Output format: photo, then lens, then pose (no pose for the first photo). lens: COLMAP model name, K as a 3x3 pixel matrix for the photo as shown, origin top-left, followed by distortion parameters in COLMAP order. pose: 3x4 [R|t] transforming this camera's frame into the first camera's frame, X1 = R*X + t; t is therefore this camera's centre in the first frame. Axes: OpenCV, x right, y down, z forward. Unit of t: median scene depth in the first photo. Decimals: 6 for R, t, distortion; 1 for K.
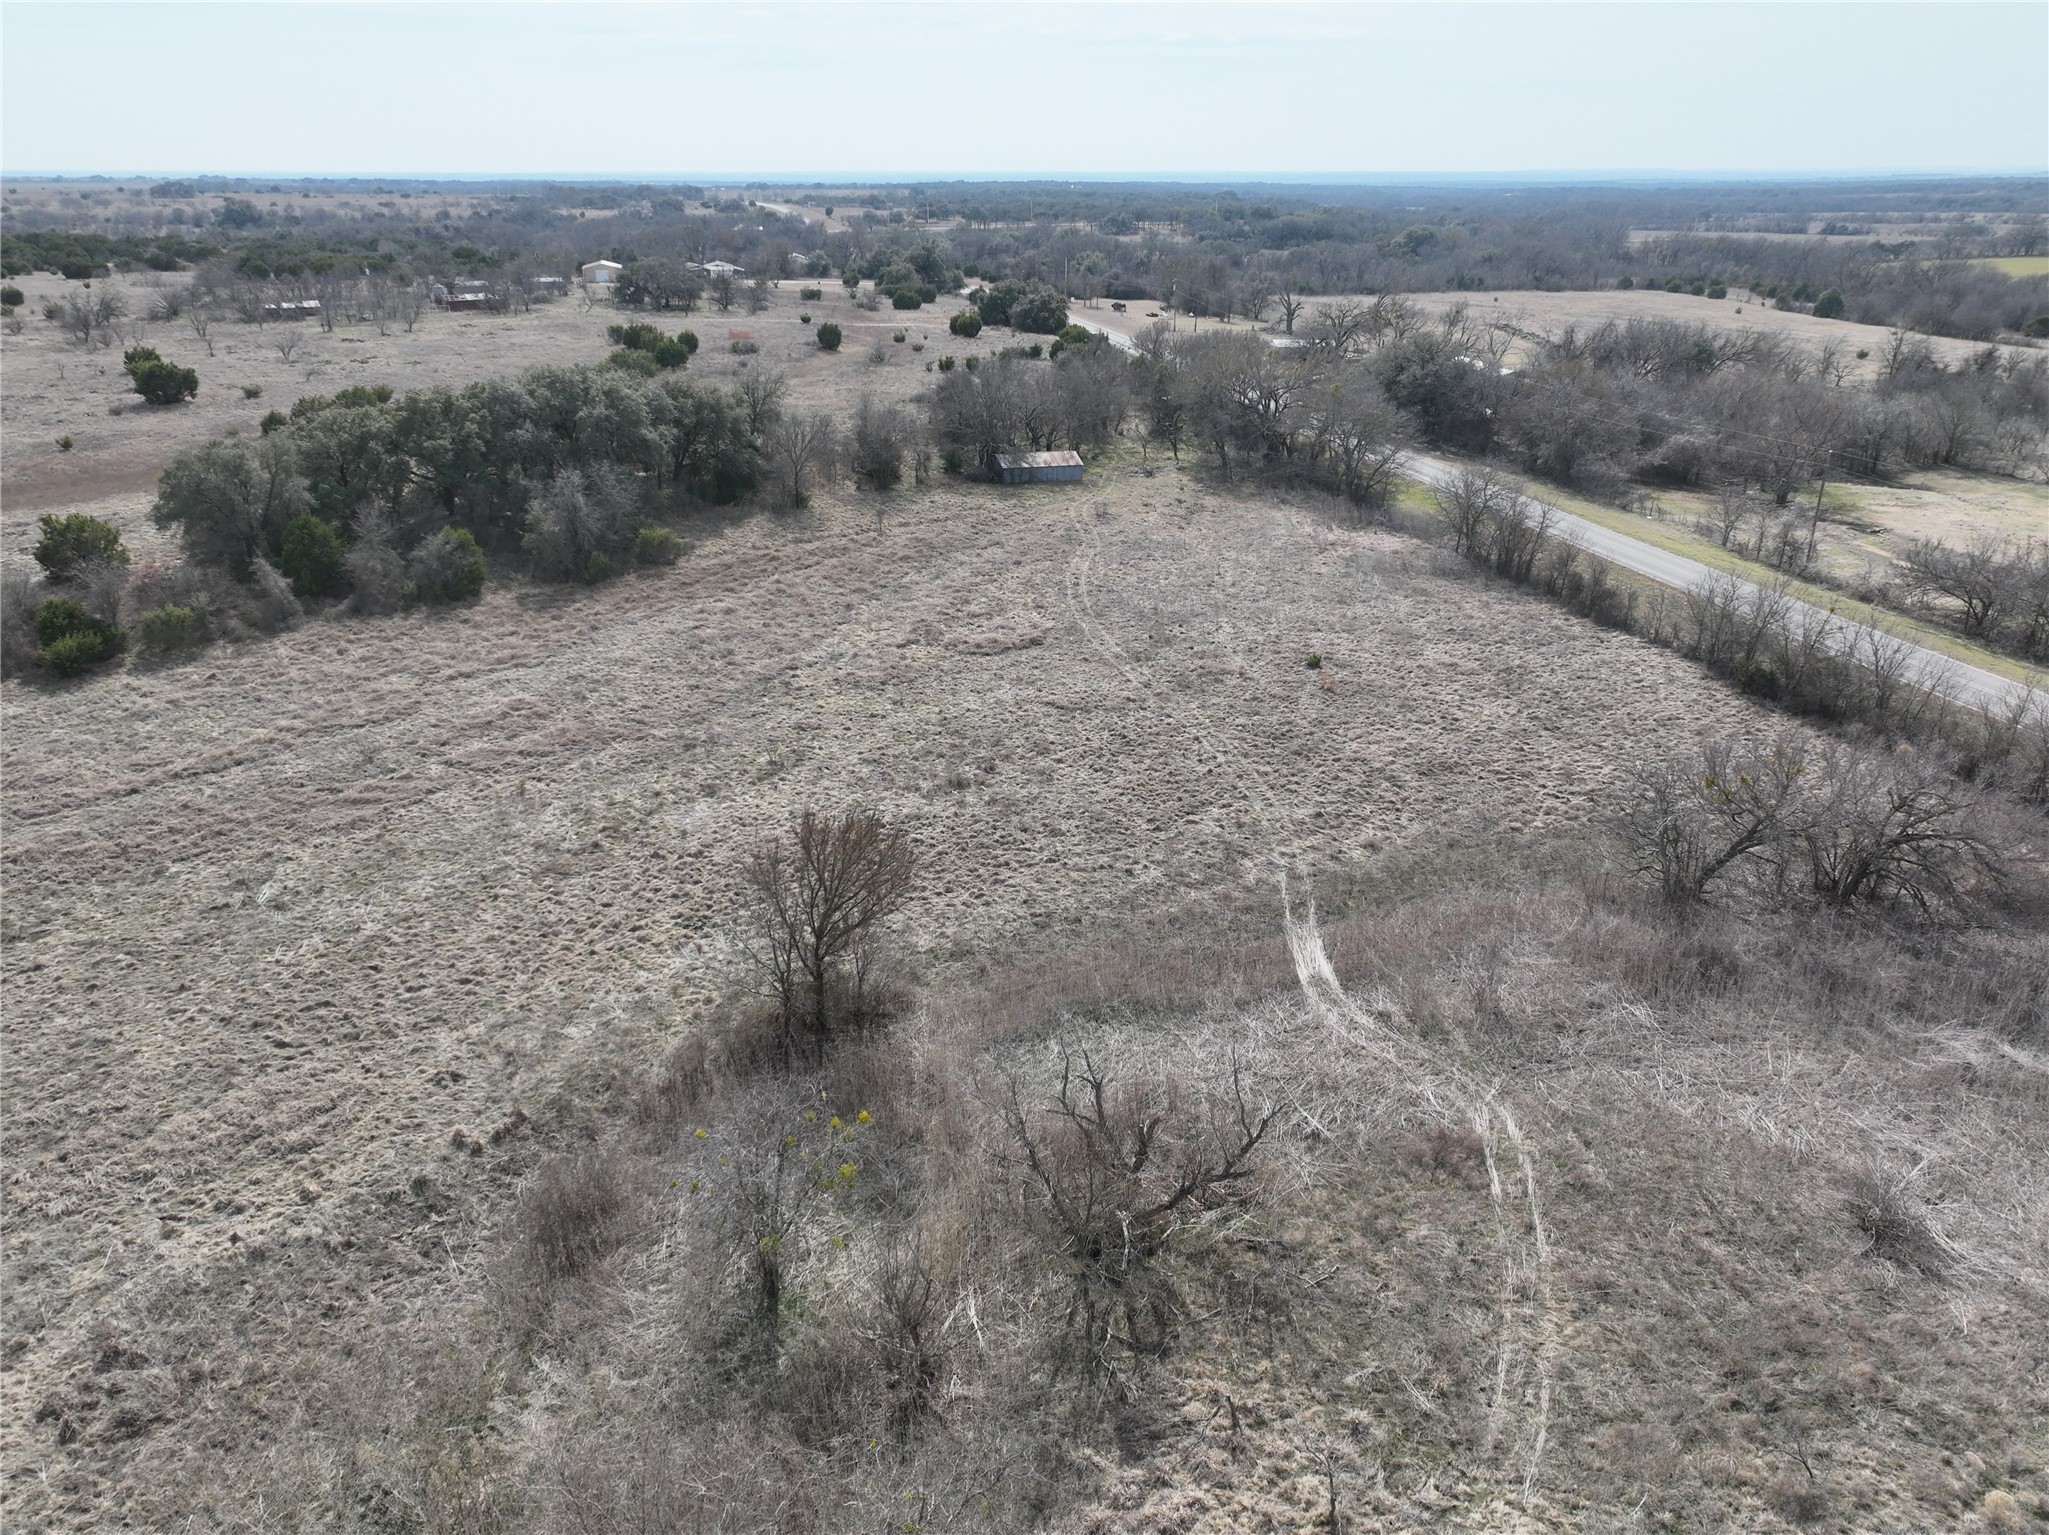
lens RADIAL K [[1447.6, 0, 1024.5], [0, 1447.6, 767.5], [0, 0, 1]] dist [-0.000392, 0.020979]
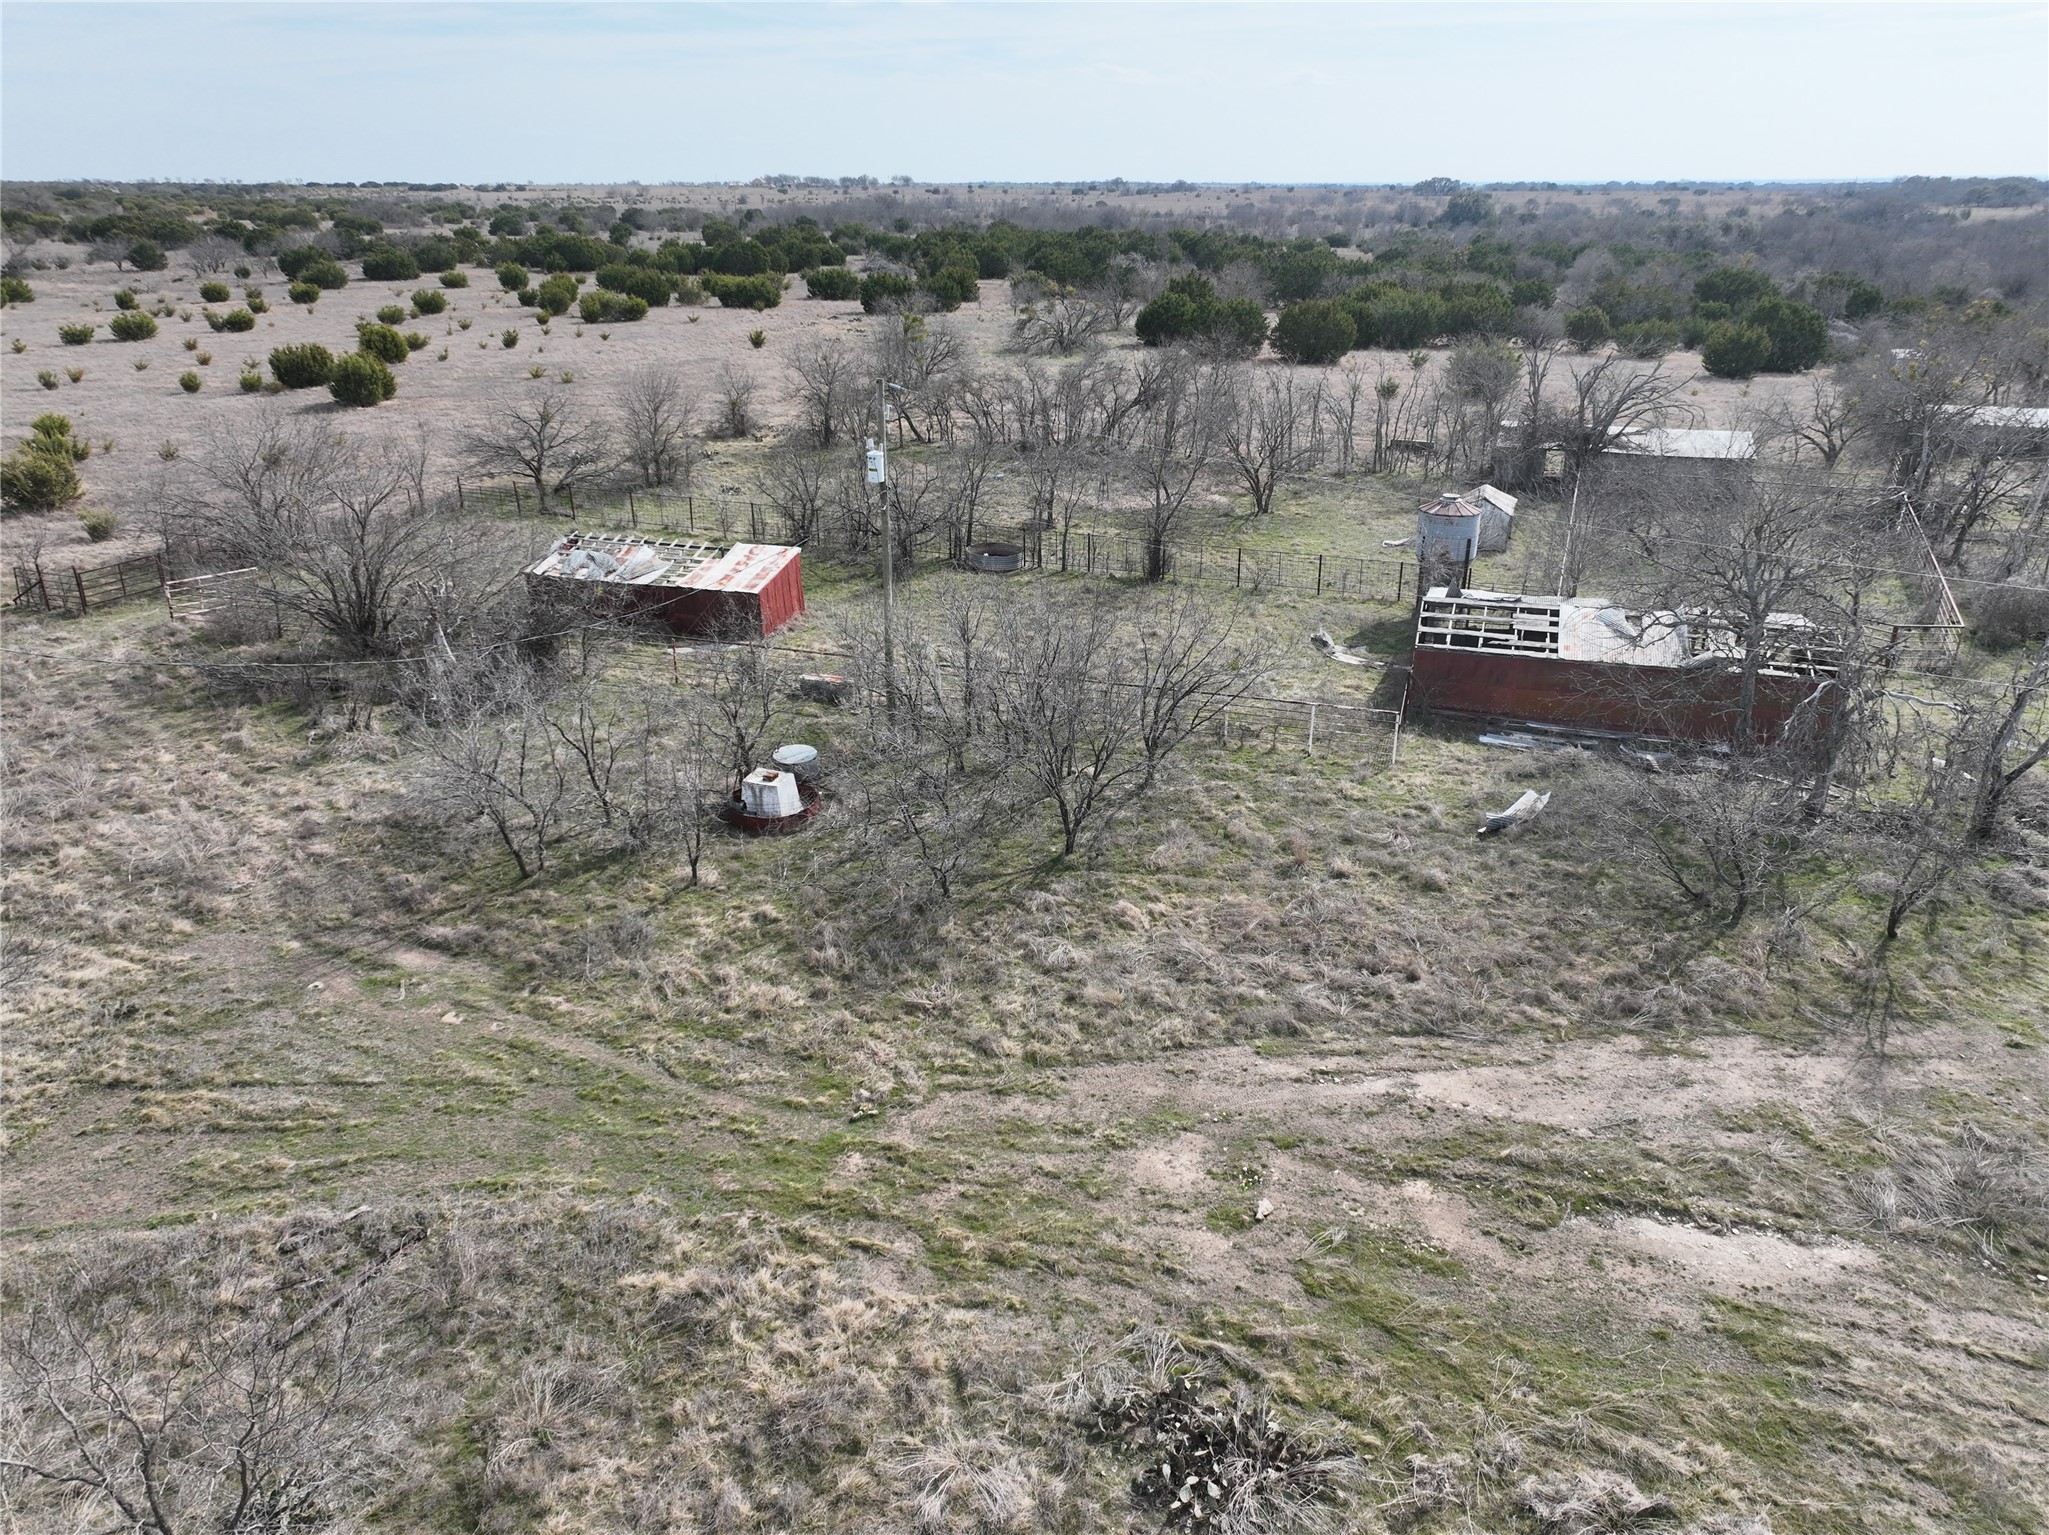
lens RADIAL K [[1447.6, 0, 1024.5], [0, 1447.6, 767.5], [0, 0, 1]] dist [-0.000392, 0.020979]
pose [[0.700484, 0.268278, -0.661324, -0.236431], [-0.271532, 0.957149, 0.100675, -0.226753], [0.659994, 0.109050, 0.743314, 0.620709]]
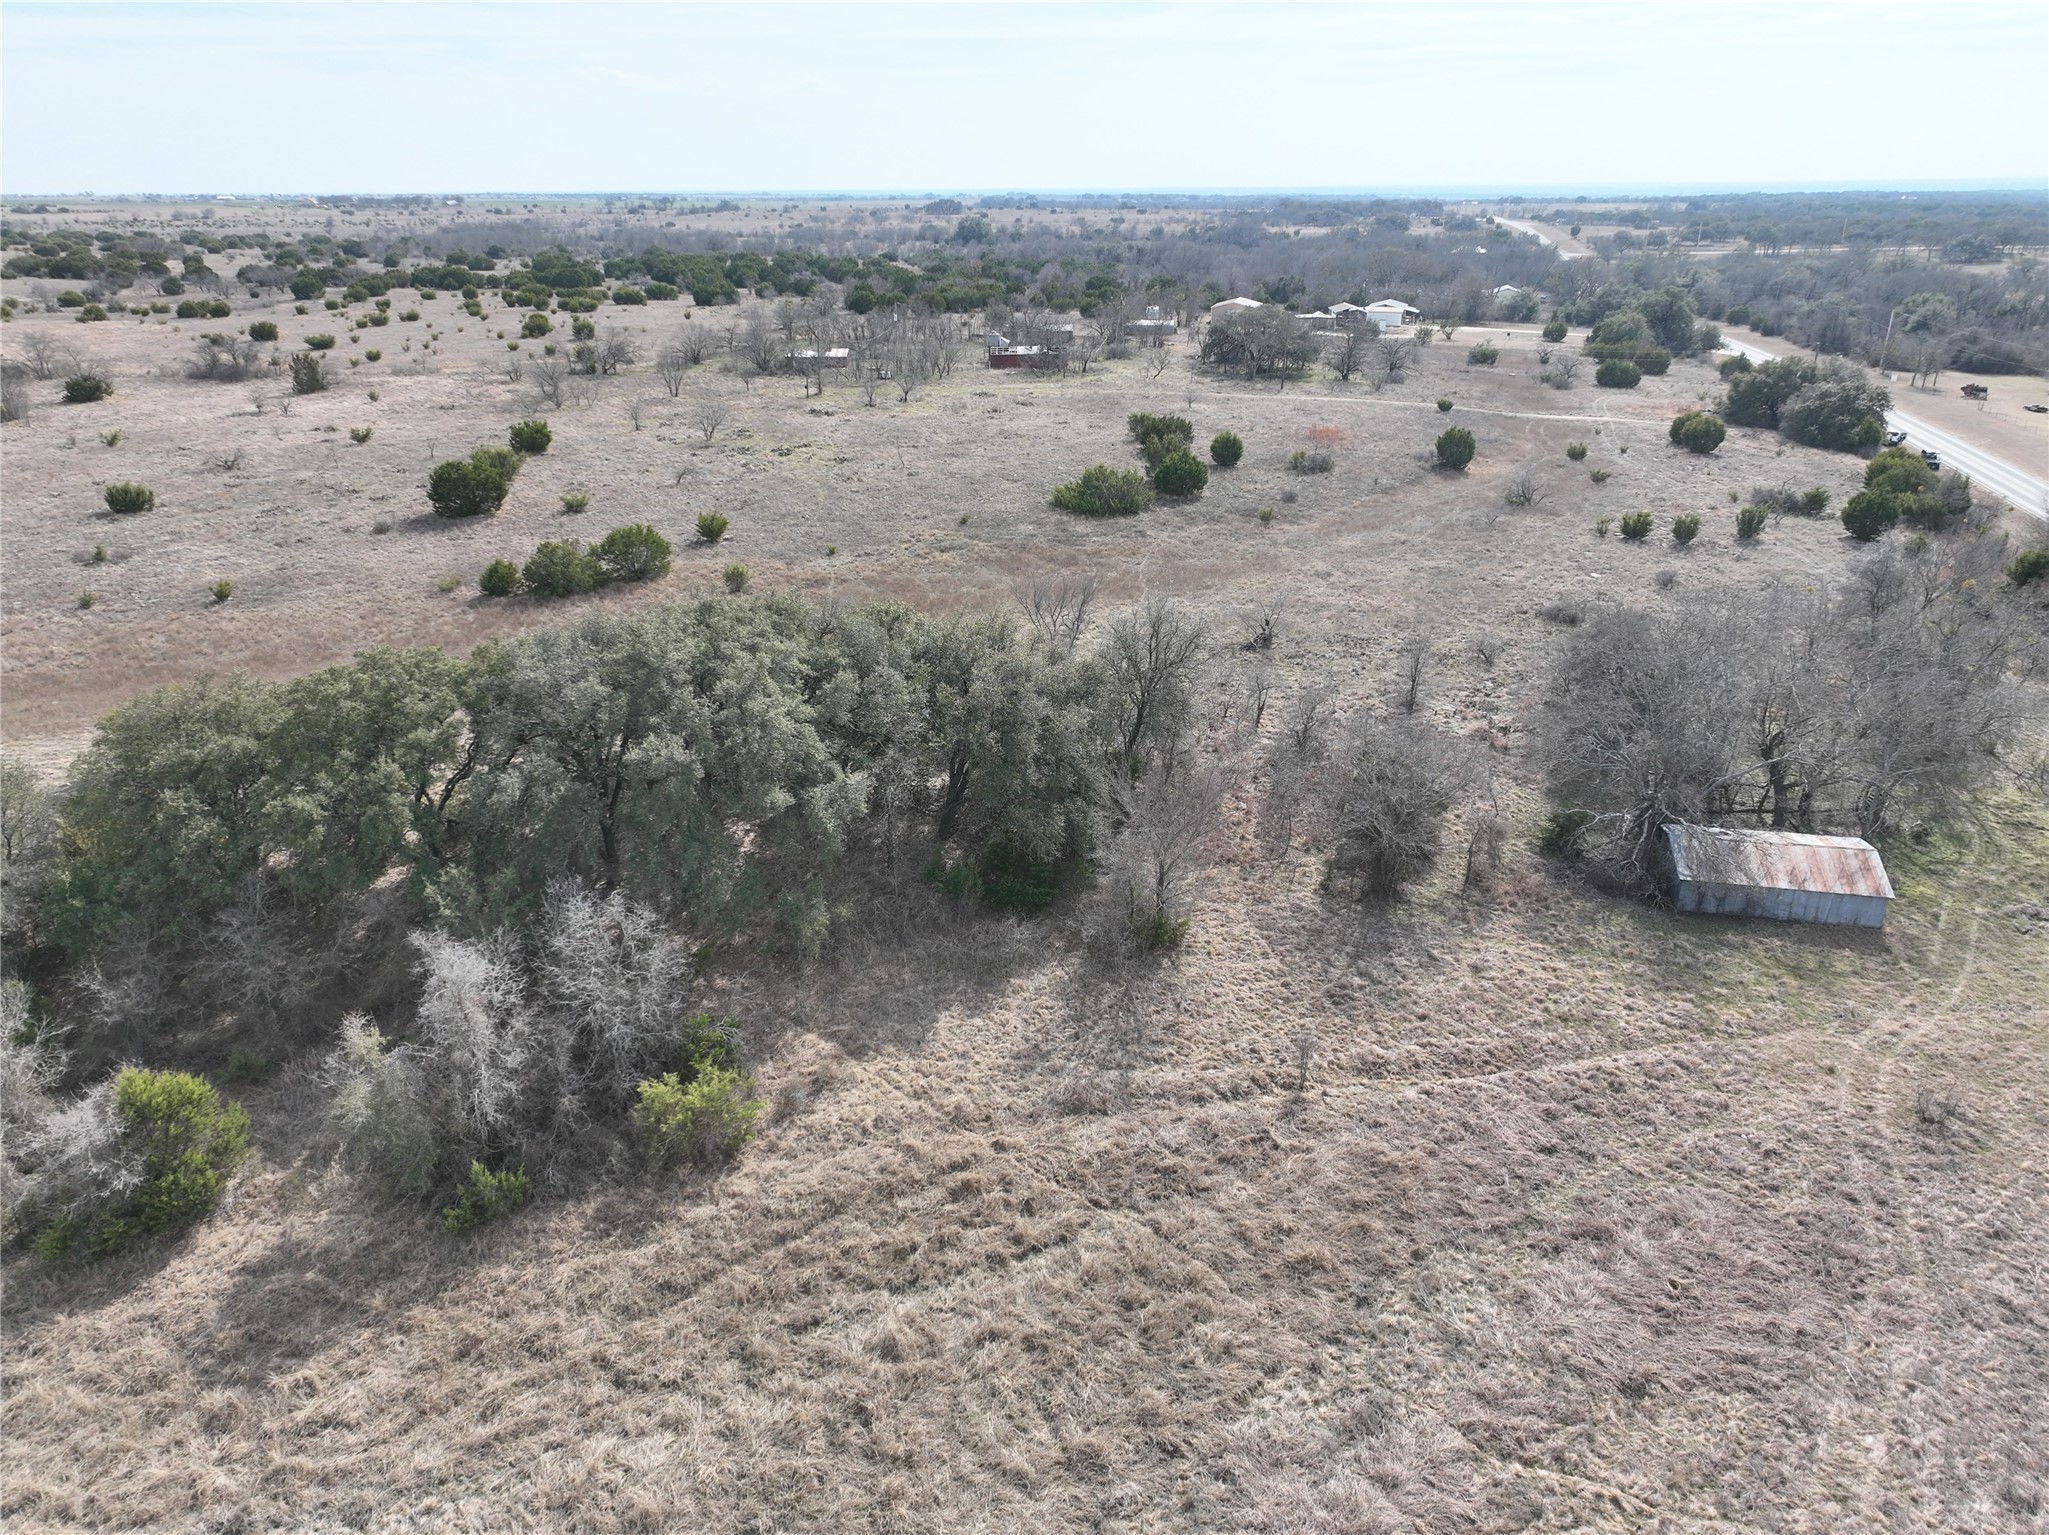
lens RADIAL K [[1447.6, 0, 1024.5], [0, 1447.6, 767.5], [0, 0, 1]] dist [-0.000392, 0.020979]
pose [[0.886943, 0.168499, -0.430046, -0.003275], [-0.171773, 0.984632, 0.031525, -0.091049], [0.428749, 0.045909, 0.902256, 0.217052]]
